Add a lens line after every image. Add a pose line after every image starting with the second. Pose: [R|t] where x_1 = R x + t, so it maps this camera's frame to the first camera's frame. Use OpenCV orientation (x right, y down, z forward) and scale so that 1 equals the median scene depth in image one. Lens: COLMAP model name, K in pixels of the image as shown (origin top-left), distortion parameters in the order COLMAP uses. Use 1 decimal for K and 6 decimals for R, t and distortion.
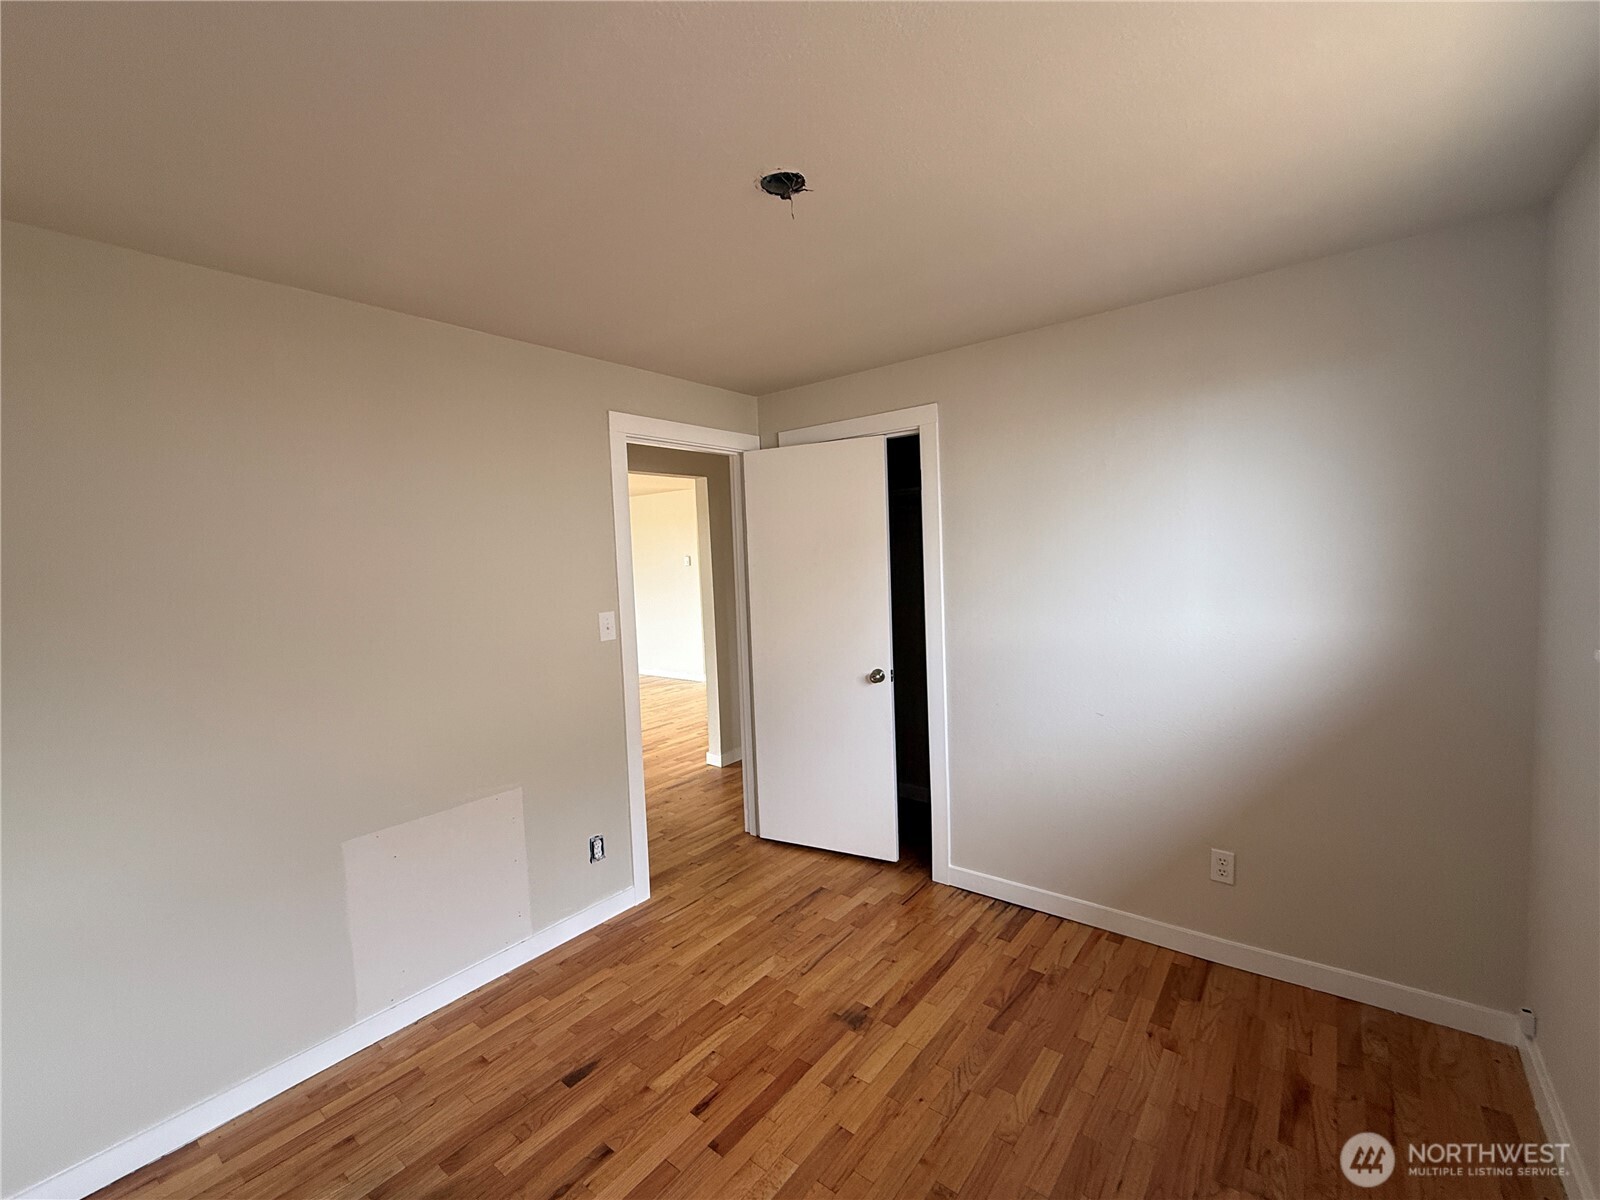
lens RADIAL K [[673.5, 0, 801.4], [0, 673.5, 599.9], [0, 0, 1]] dist [0.000435, 0.000111]
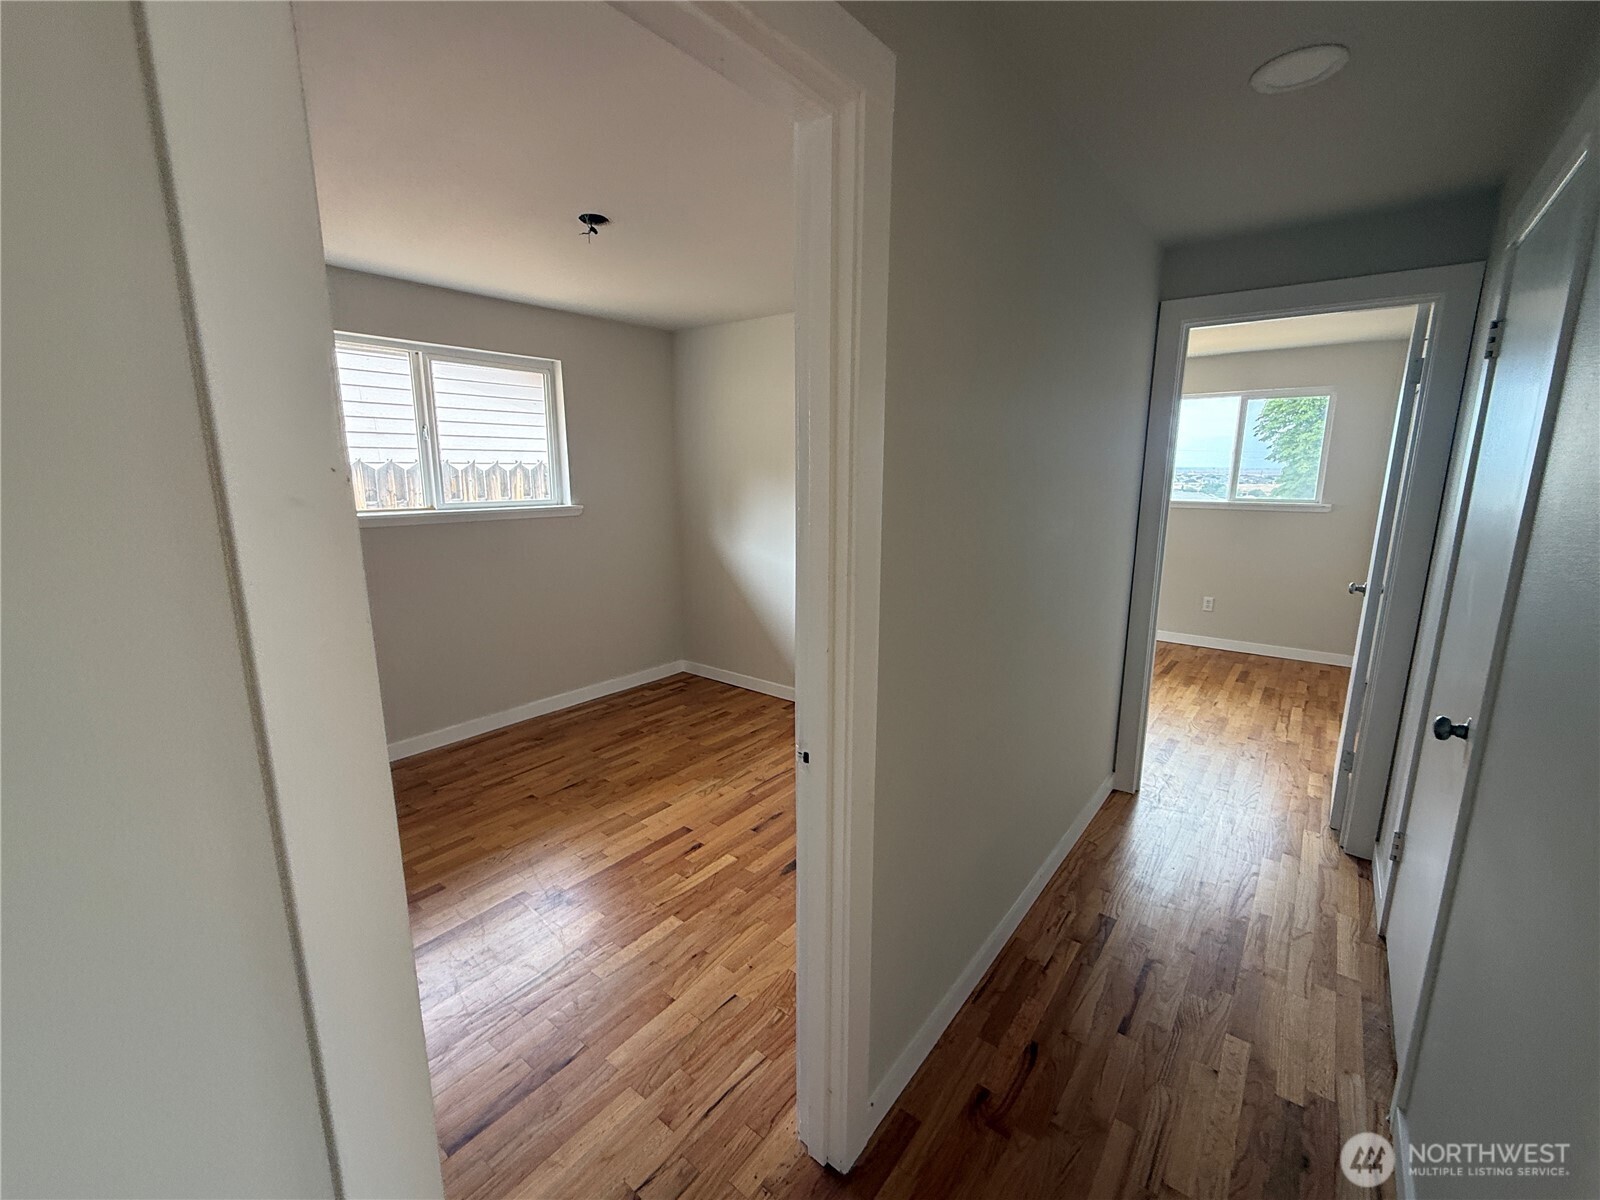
lens RADIAL K [[673.5, 0, 811.0], [0, 673.5, 615.4], [0, 0, 1]] dist [0.000435, 0.000111]
pose [[-0.999287, 0.035928, -0.011621, -0.341087], [0.031867, 0.967489, 0.250899, -0.074434], [0.020258, 0.250349, -0.967944, 1.973460]]
